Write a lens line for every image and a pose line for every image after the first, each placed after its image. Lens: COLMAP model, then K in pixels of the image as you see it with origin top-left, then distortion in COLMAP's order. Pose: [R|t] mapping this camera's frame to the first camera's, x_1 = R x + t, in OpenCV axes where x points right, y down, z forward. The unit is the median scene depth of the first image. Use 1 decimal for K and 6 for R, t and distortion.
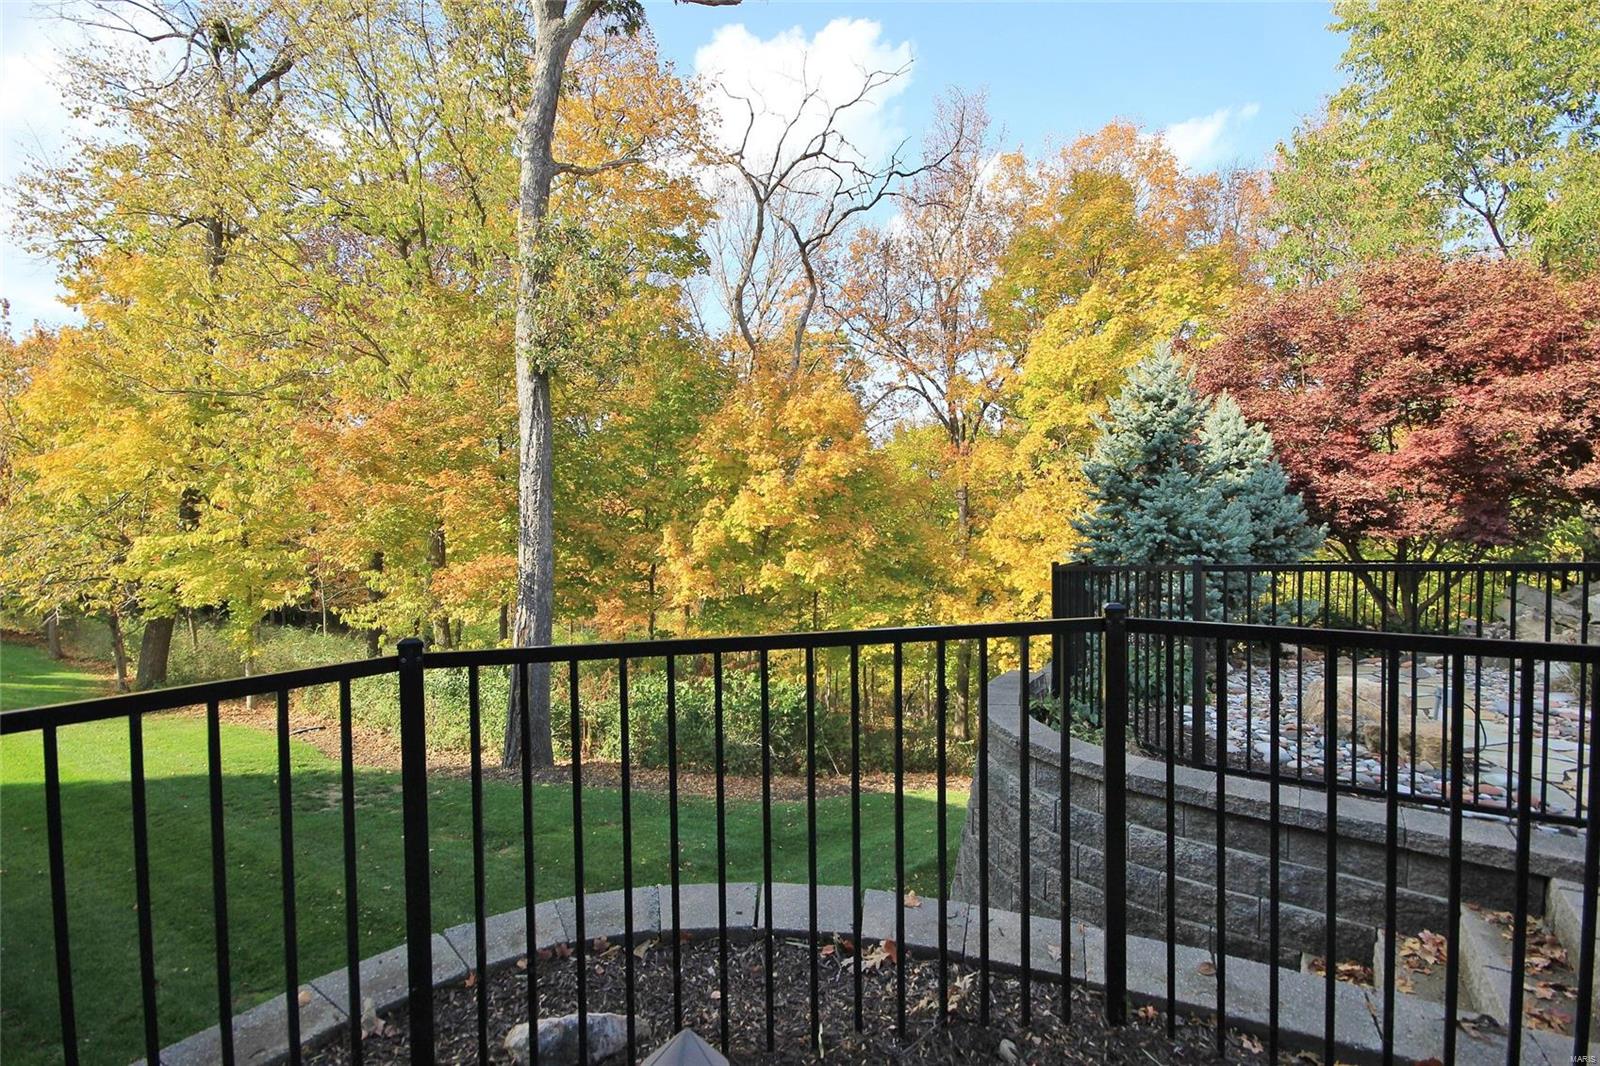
lens RADIAL K [[748.9, 0, 806.9], [0, 748.9, 531.7], [0, 0, 1]] dist [-0.001923, -0.001318]
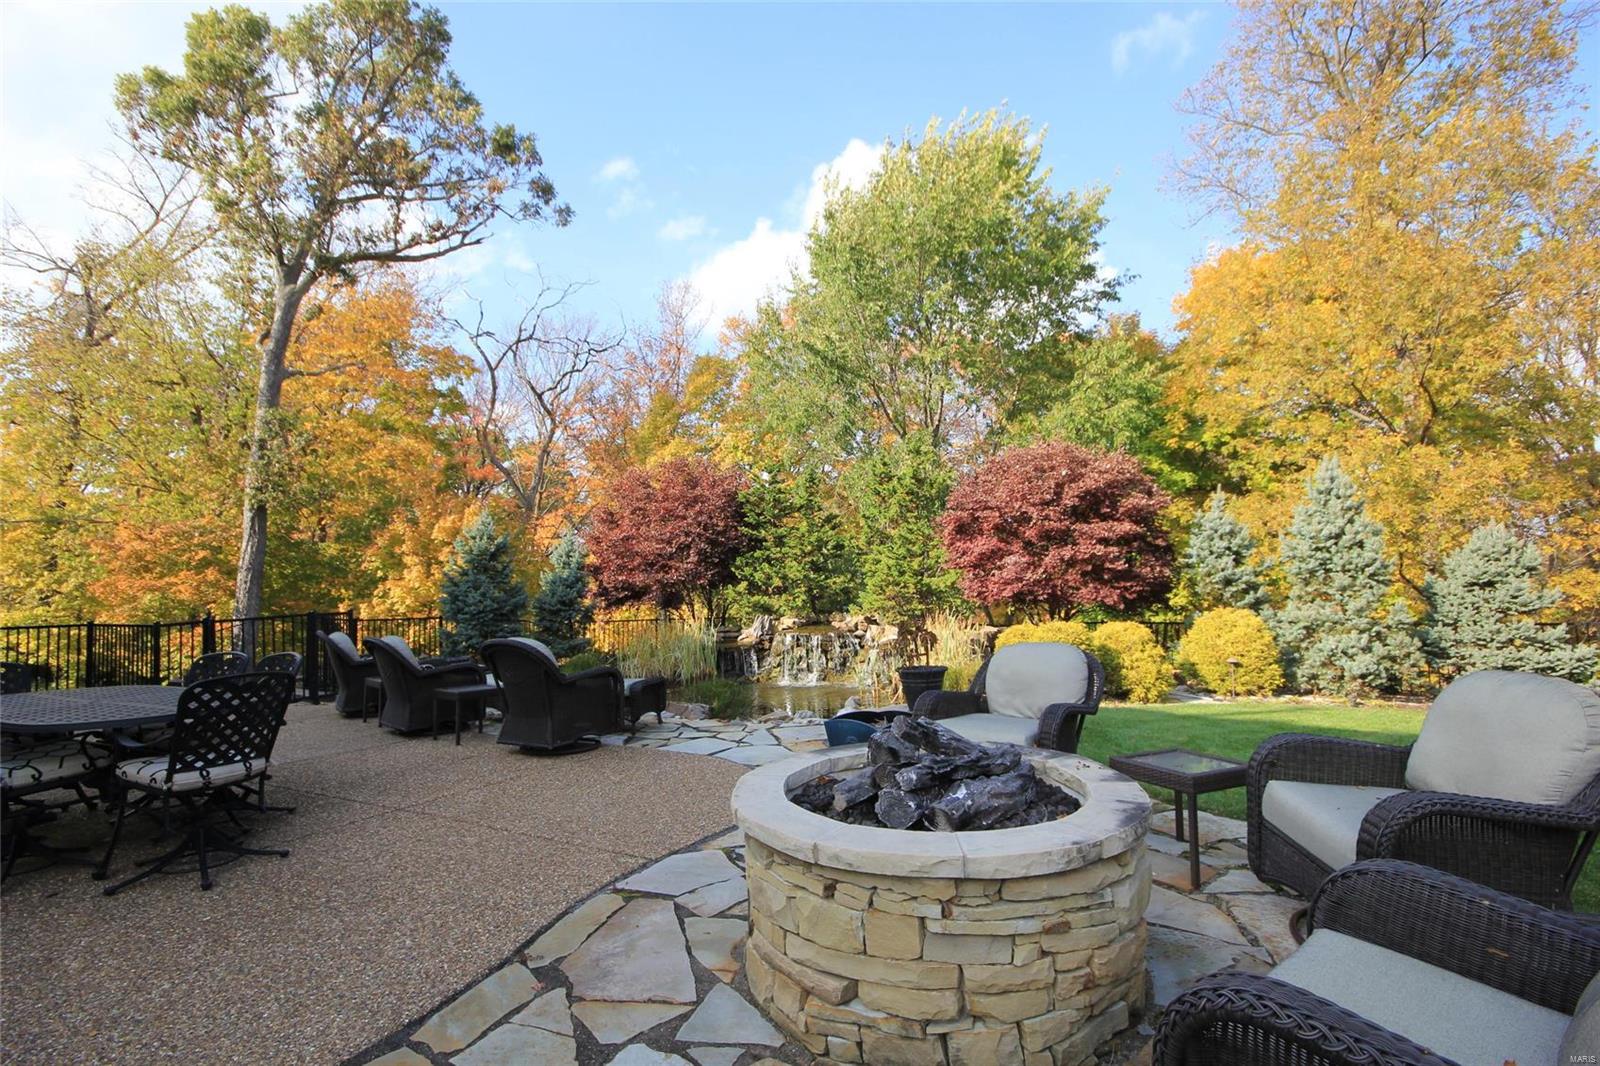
lens RADIAL K [[748.9, 0, 799.5], [0, 748.9, 532.3], [0, 0, 1]] dist [-0.001923, -0.001318]
pose [[0.998904, -0.007756, 0.046148, 0.683262], [0.012335, 0.994933, -0.099776, 0.013196], [-0.045140, 0.100236, 0.993939, -0.594603]]
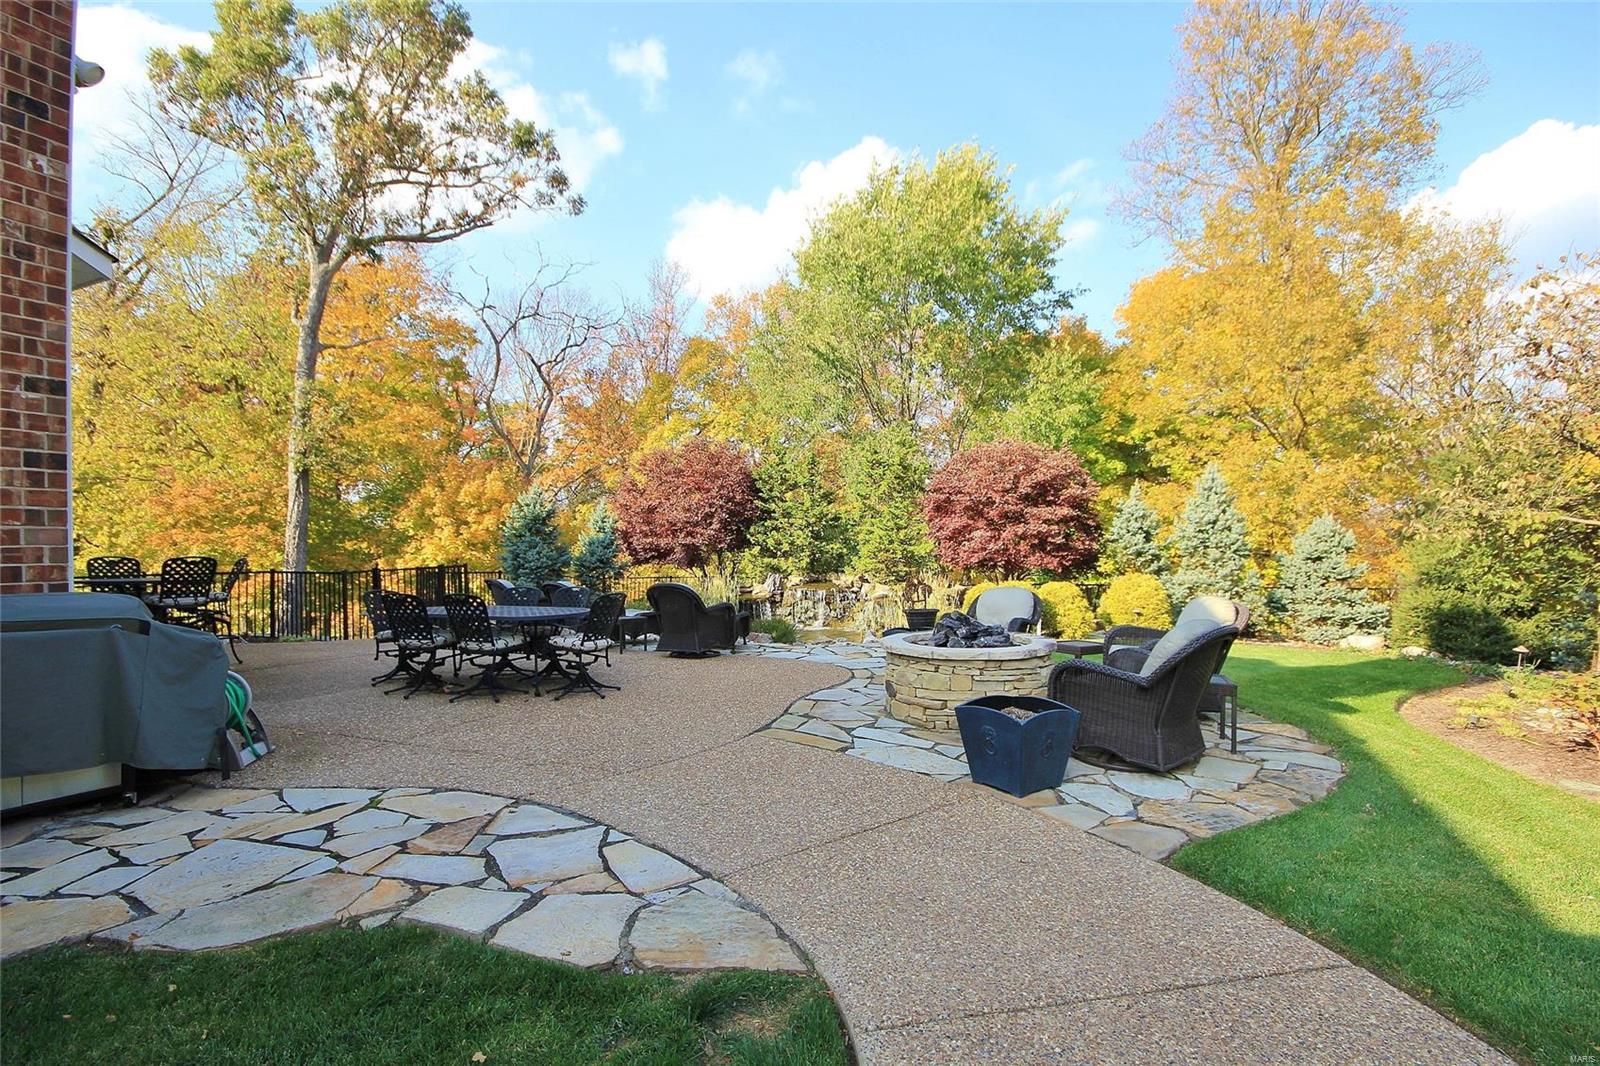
lens RADIAL K [[748.9, 0, 804.1], [0, 748.9, 536.3], [0, 0, 1]] dist [-0.001923, -0.001318]
pose [[0.993314, 0.009105, 0.115083, 0.580621], [-0.003838, 0.998938, -0.045909, 0.017745], [-0.115378, 0.045160, 0.992295, -0.822568]]
